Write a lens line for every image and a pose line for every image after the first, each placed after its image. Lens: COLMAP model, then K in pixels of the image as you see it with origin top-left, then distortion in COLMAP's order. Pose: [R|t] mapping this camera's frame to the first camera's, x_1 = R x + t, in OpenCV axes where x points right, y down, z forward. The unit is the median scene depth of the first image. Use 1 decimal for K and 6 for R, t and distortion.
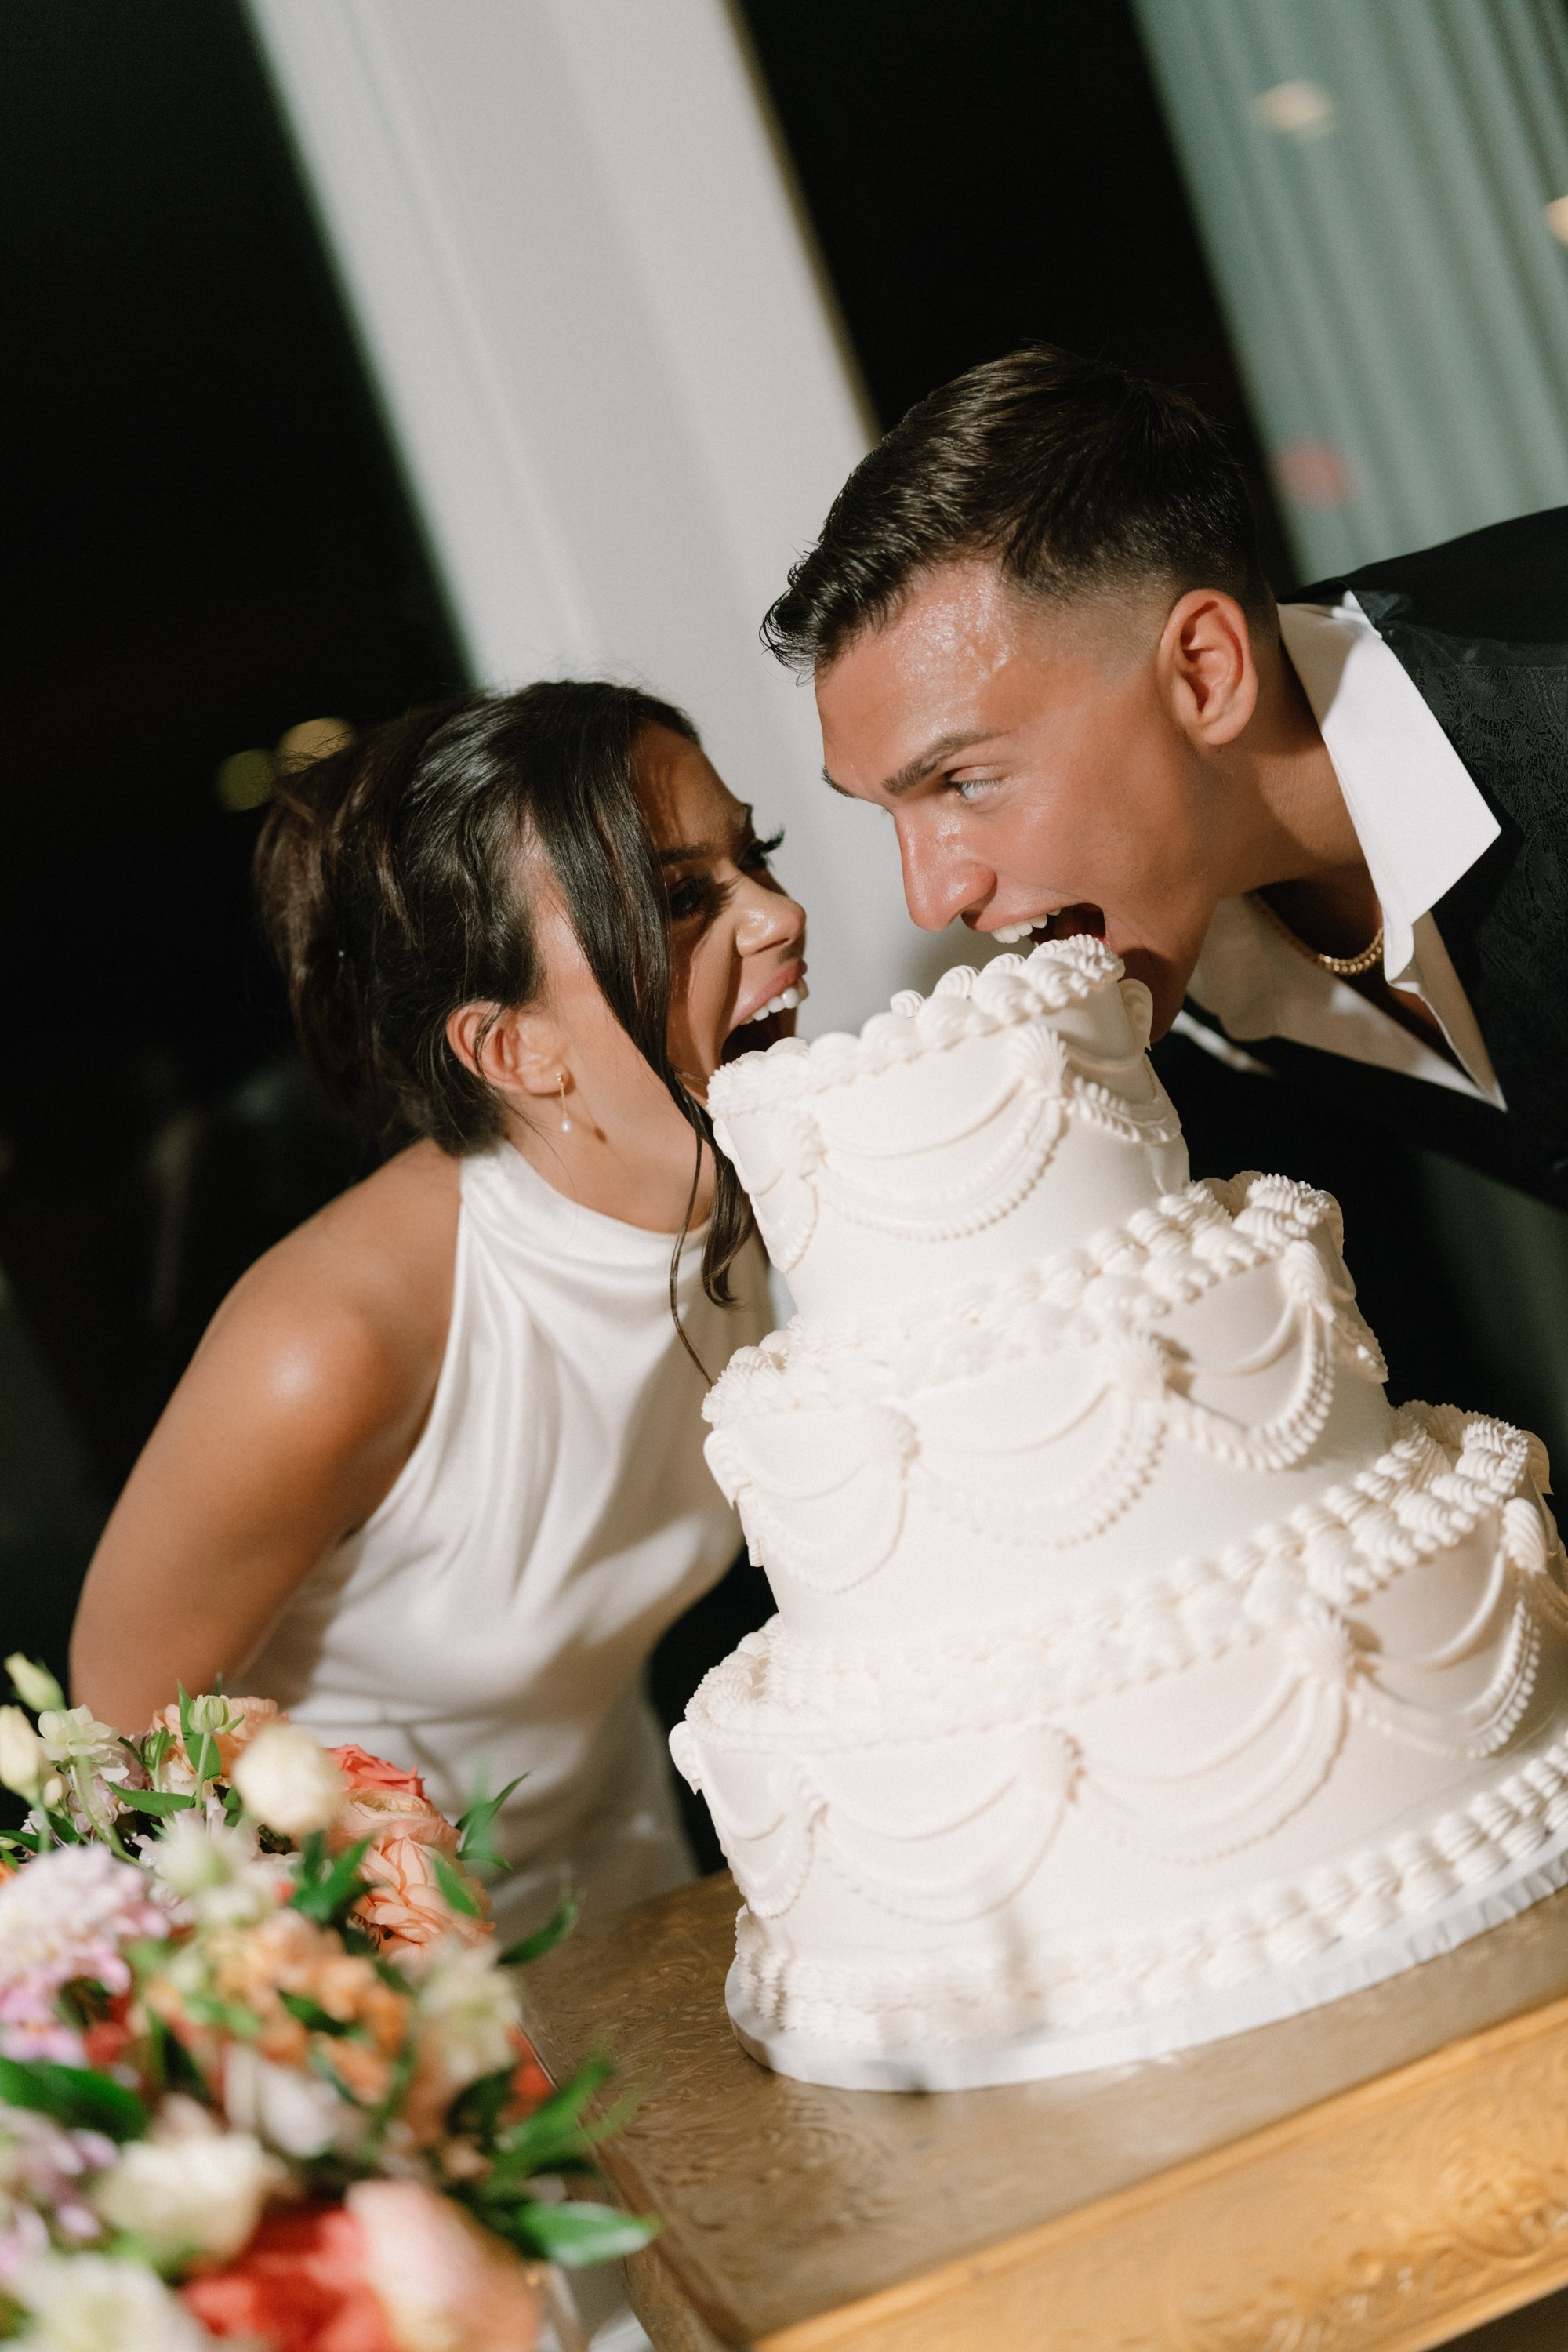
lens RADIAL K [[3305.5, 0, 782.4], [0, 3305.5, 1198.1], [0, 0, 1]] dist [0.023660, 0.000000]
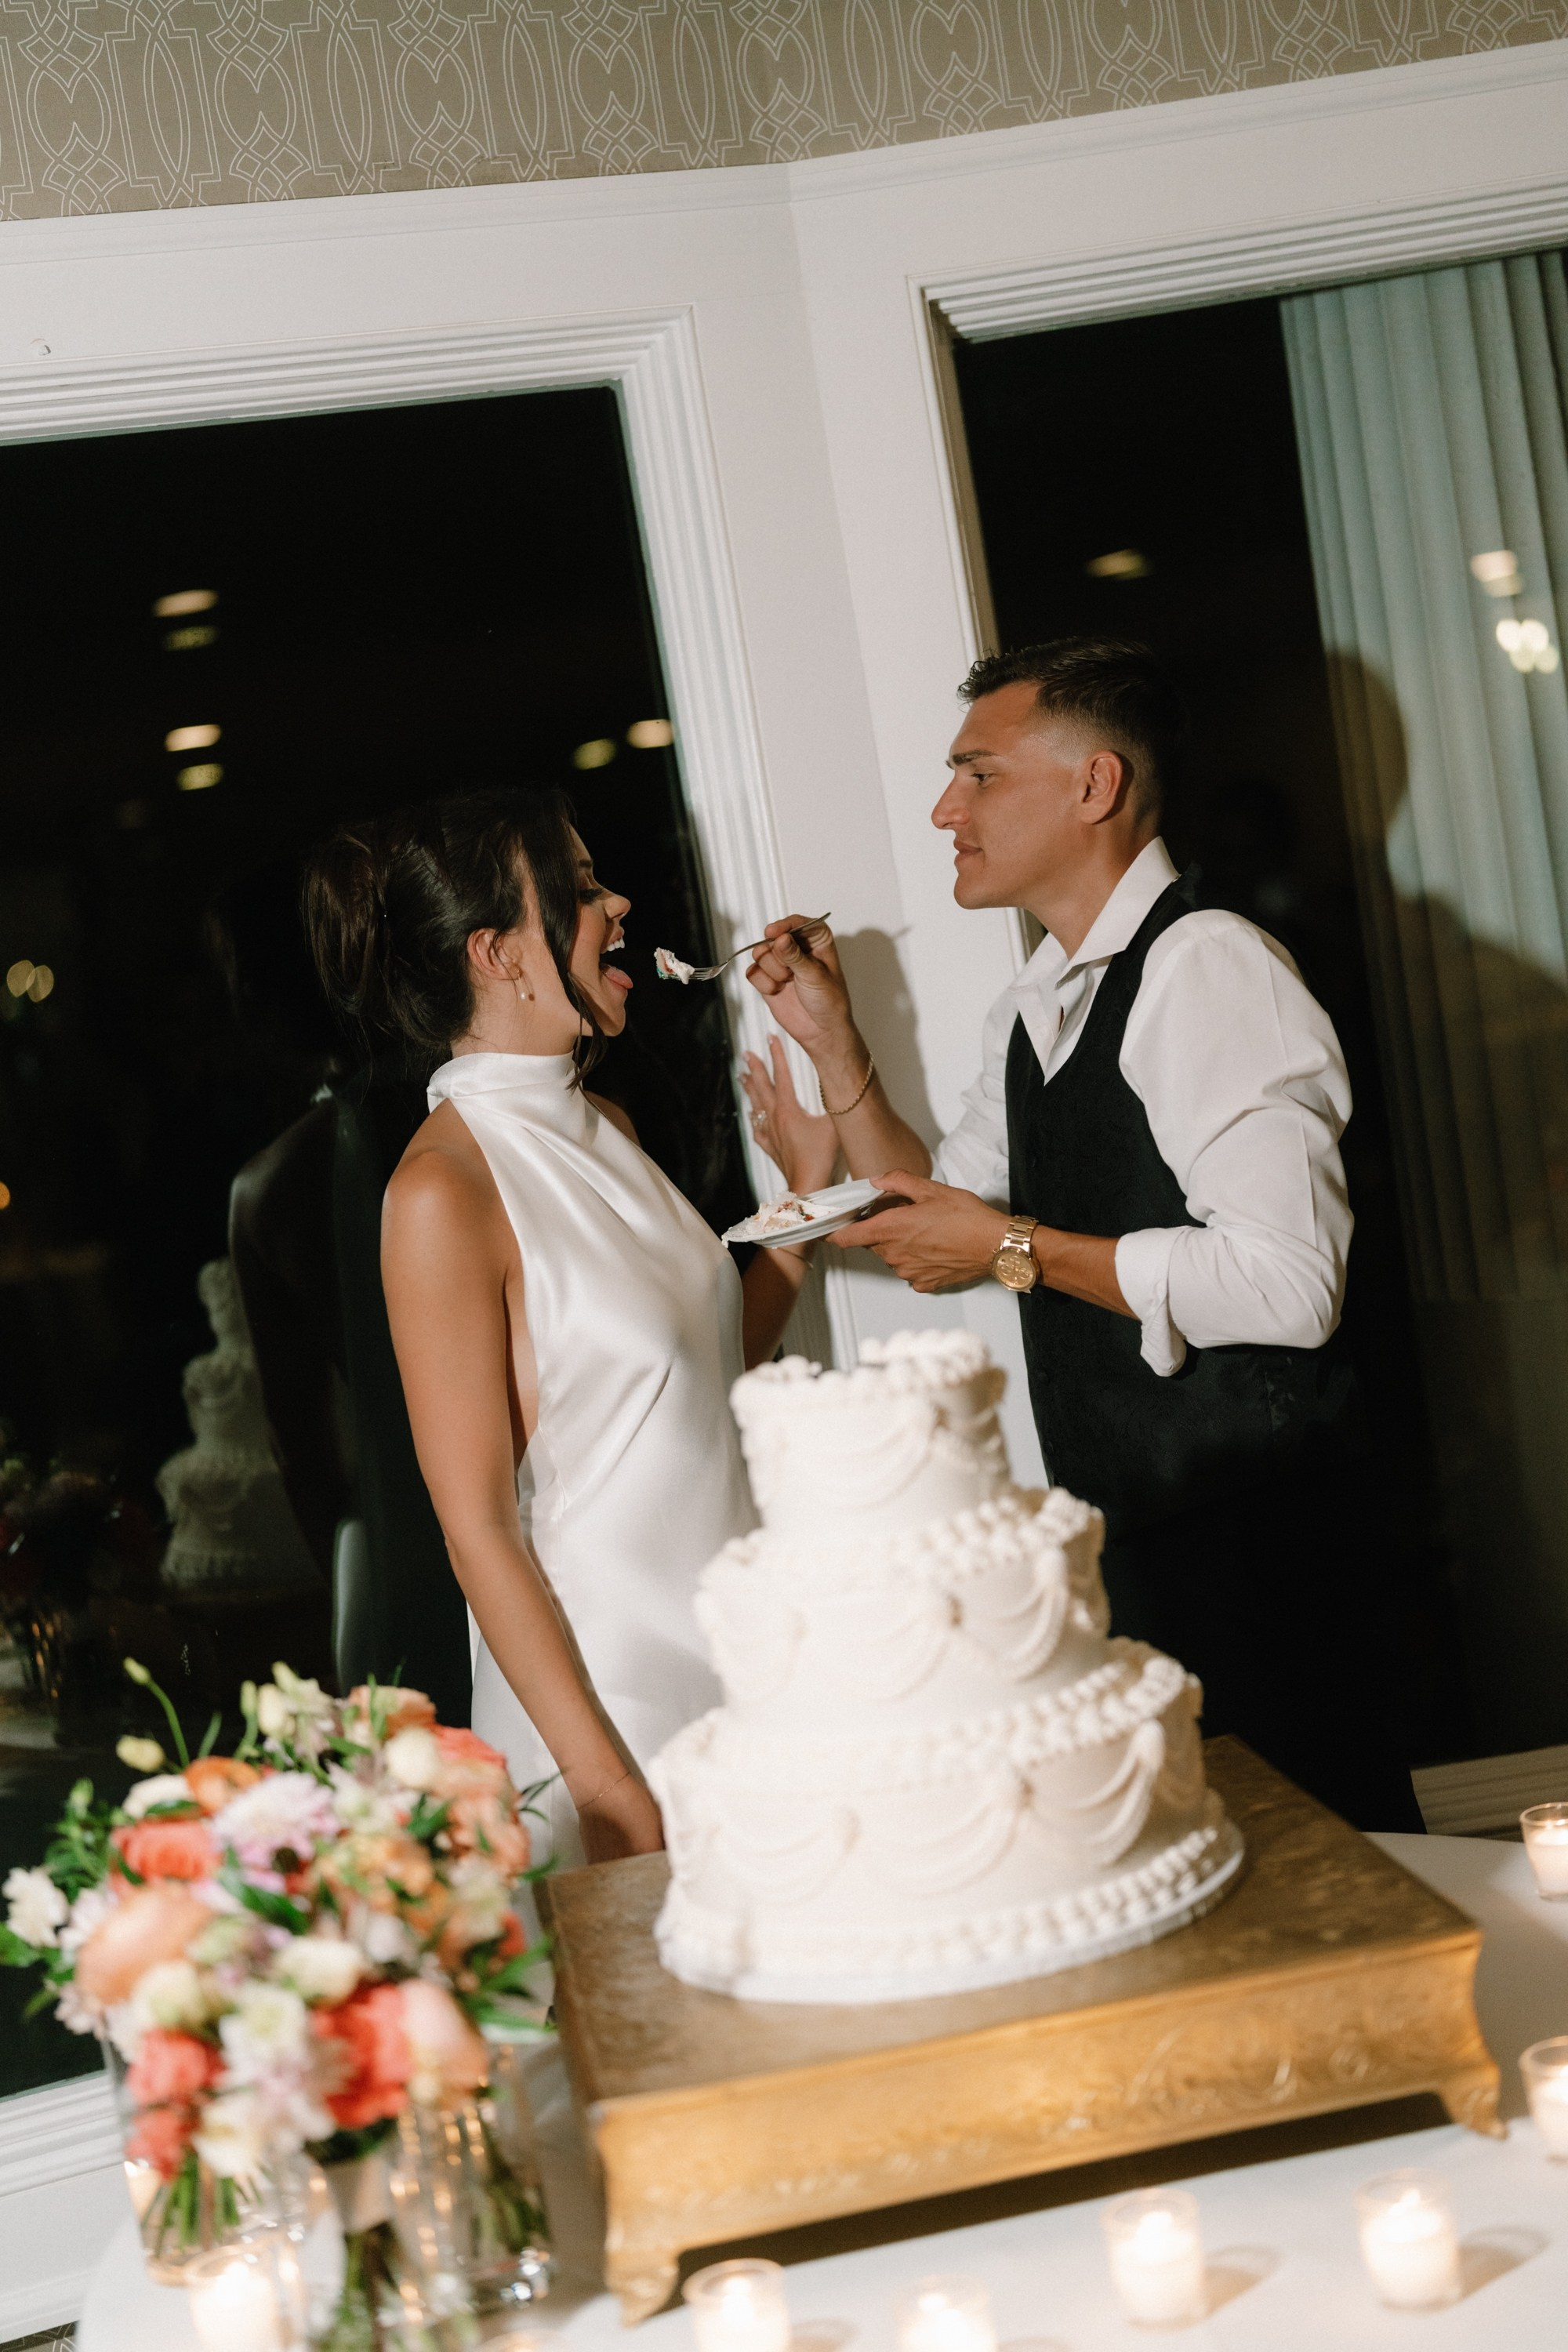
lens RADIAL K [[3305.5, 0, 782.2], [0, 3305.5, 1172.3], [0, 0, 1]] dist [0.023660, 0.000000]
pose [[0.981999, 0.166855, -0.088535, 0.141844], [-0.165842, 0.985974, 0.018727, -0.190818], [0.090417, -0.003707, 0.995897, -0.718264]]
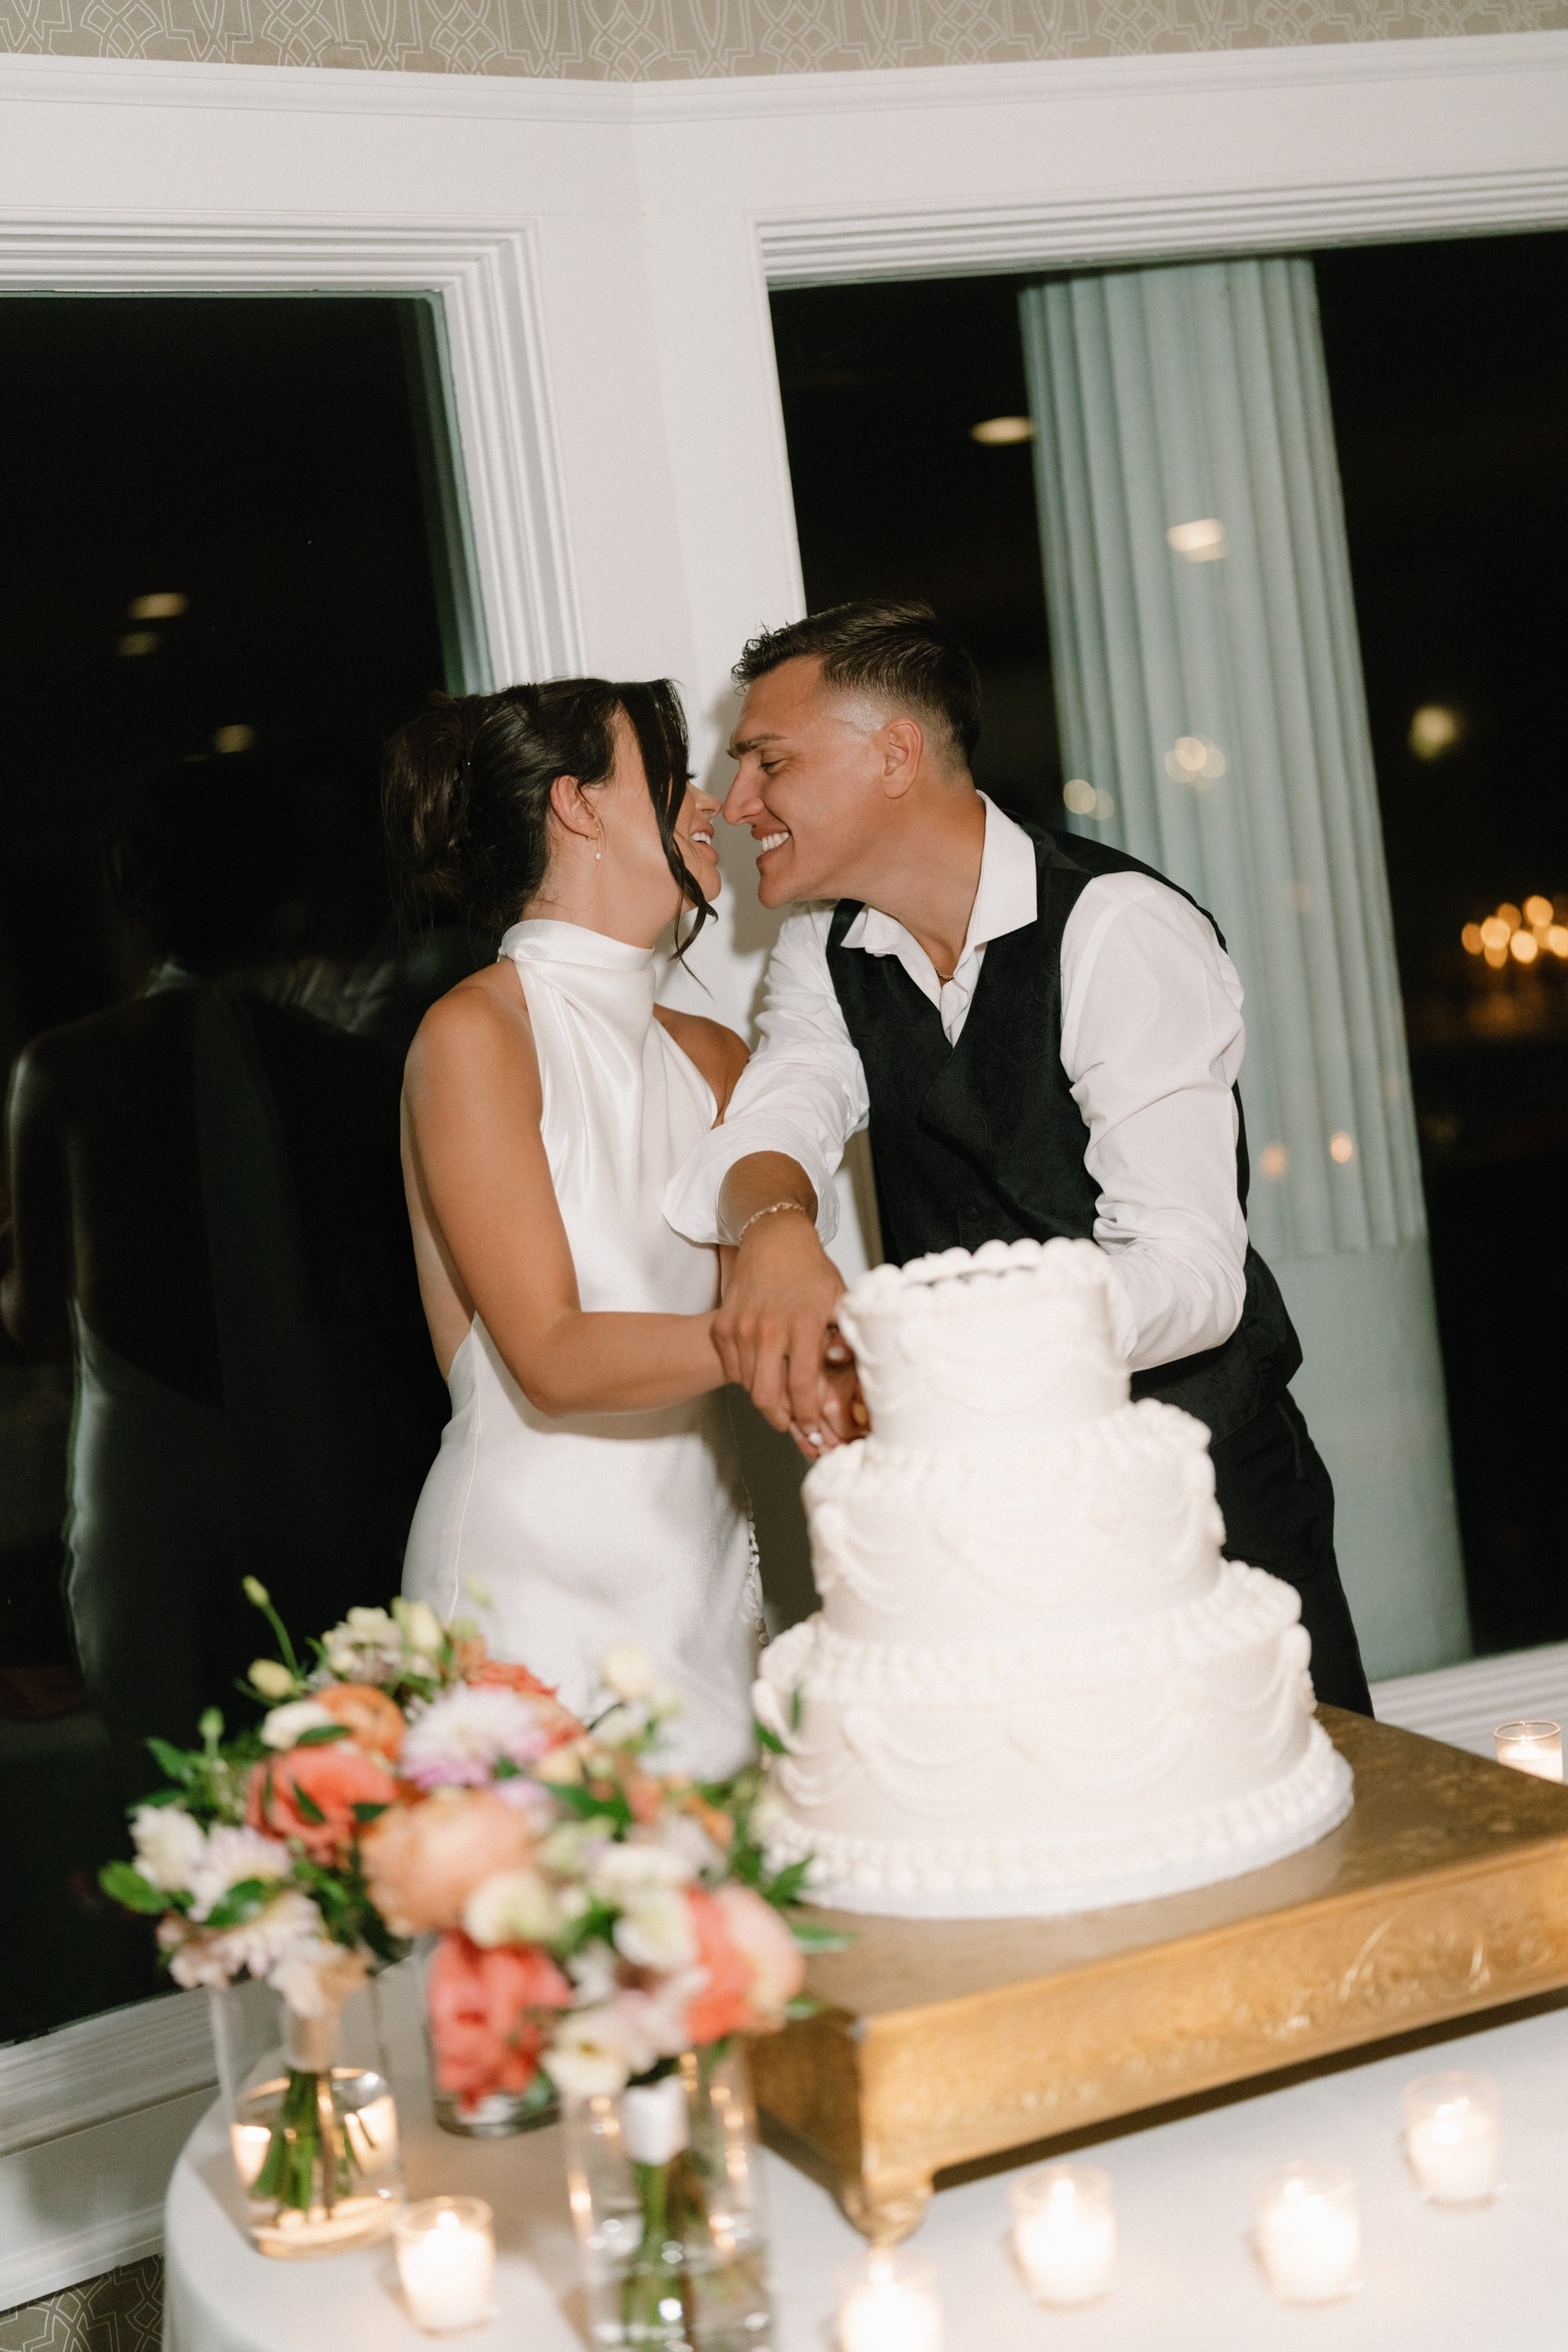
lens RADIAL K [[3305.5, 0, 764.3], [0, 3305.5, 1198.4], [0, 0, 1]] dist [0.023660, 0.000000]
pose [[0.968745, 0.182916, 0.167553, -0.371925], [-0.178689, 0.983088, -0.040097, -0.007535], [-0.172054, 0.008904, 0.985047, -0.632864]]
